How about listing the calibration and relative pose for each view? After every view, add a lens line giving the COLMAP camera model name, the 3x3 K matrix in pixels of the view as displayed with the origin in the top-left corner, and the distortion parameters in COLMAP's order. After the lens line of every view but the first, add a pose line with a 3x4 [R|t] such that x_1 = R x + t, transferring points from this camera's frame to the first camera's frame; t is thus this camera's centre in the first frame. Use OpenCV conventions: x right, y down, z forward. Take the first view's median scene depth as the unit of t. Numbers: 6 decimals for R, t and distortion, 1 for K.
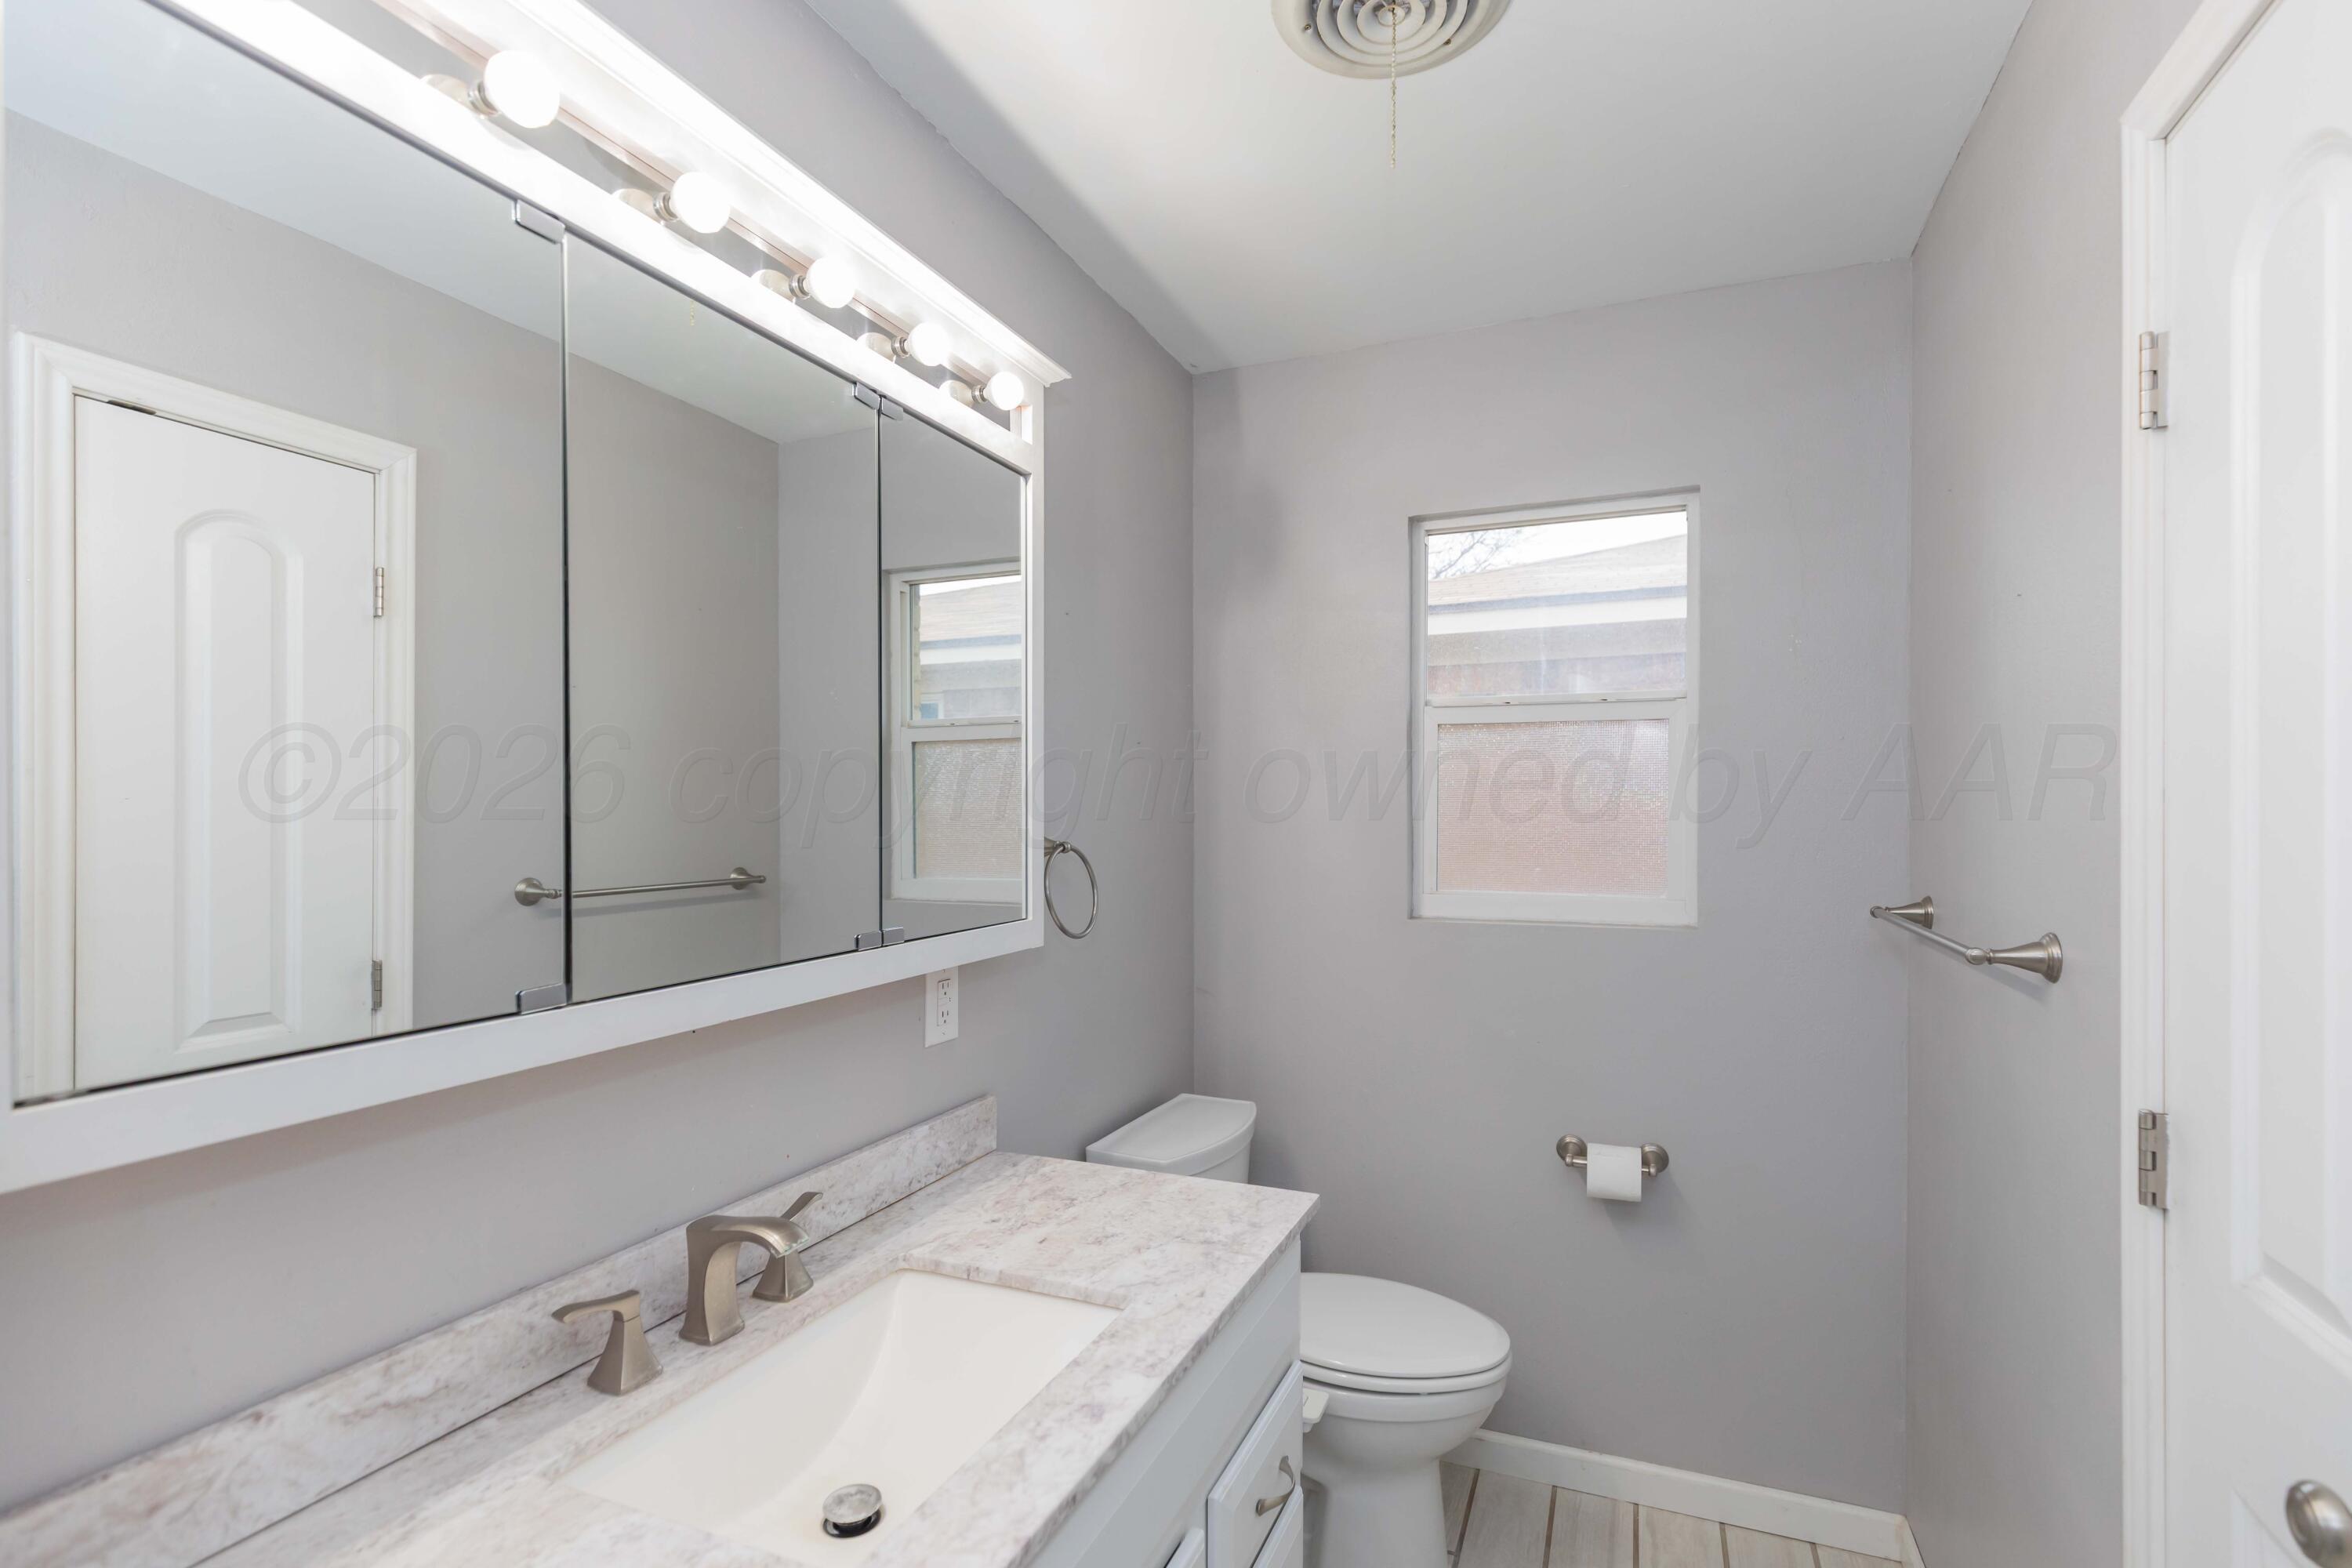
lens RADIAL K [[1093.0, 0, 1176.0], [0, 1093.0, 784.0], [0, 0, 1]] dist [0.005035, -0.001114]
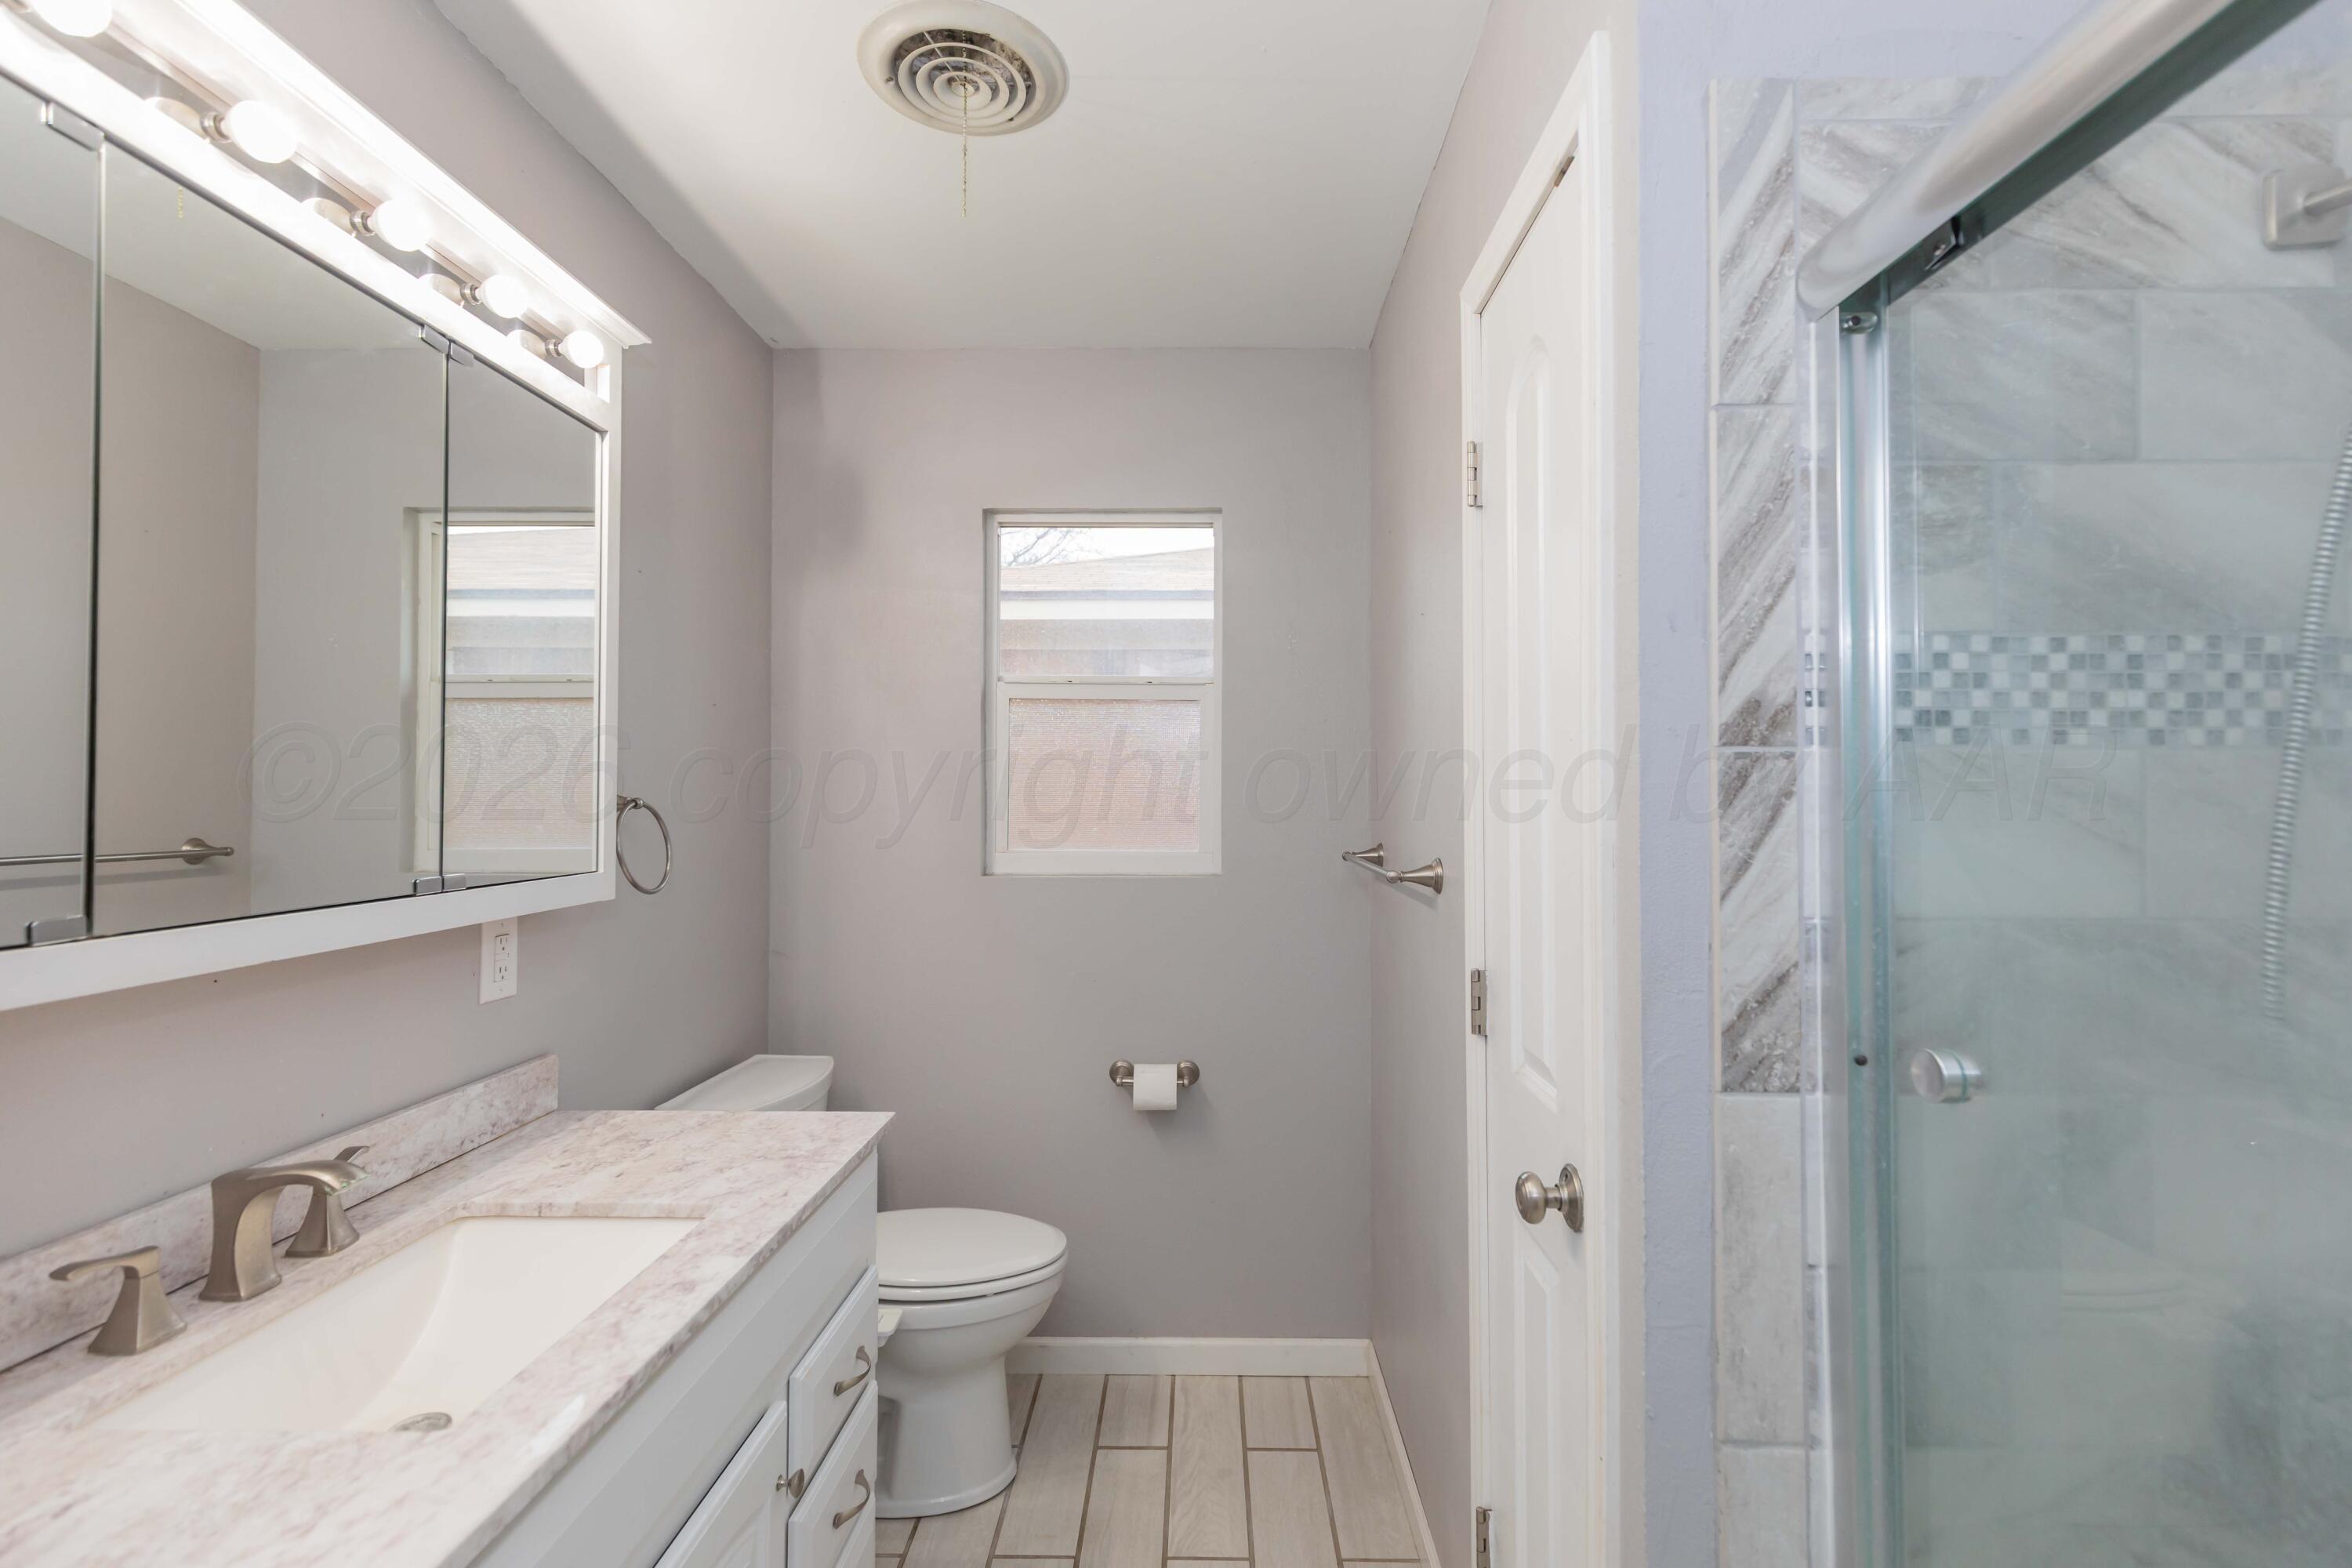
lens RADIAL K [[1102.1, 0, 1211.3], [0, 1102.1, 781.8], [0, 0, 1]] dist [0.009759, -0.001710]
pose [[0.918414, 0.004443, 0.395596, -0.022004], [-0.008654, 0.999923, 0.008861, 0.028914], [-0.395527, -0.011562, 0.918382, -0.173951]]
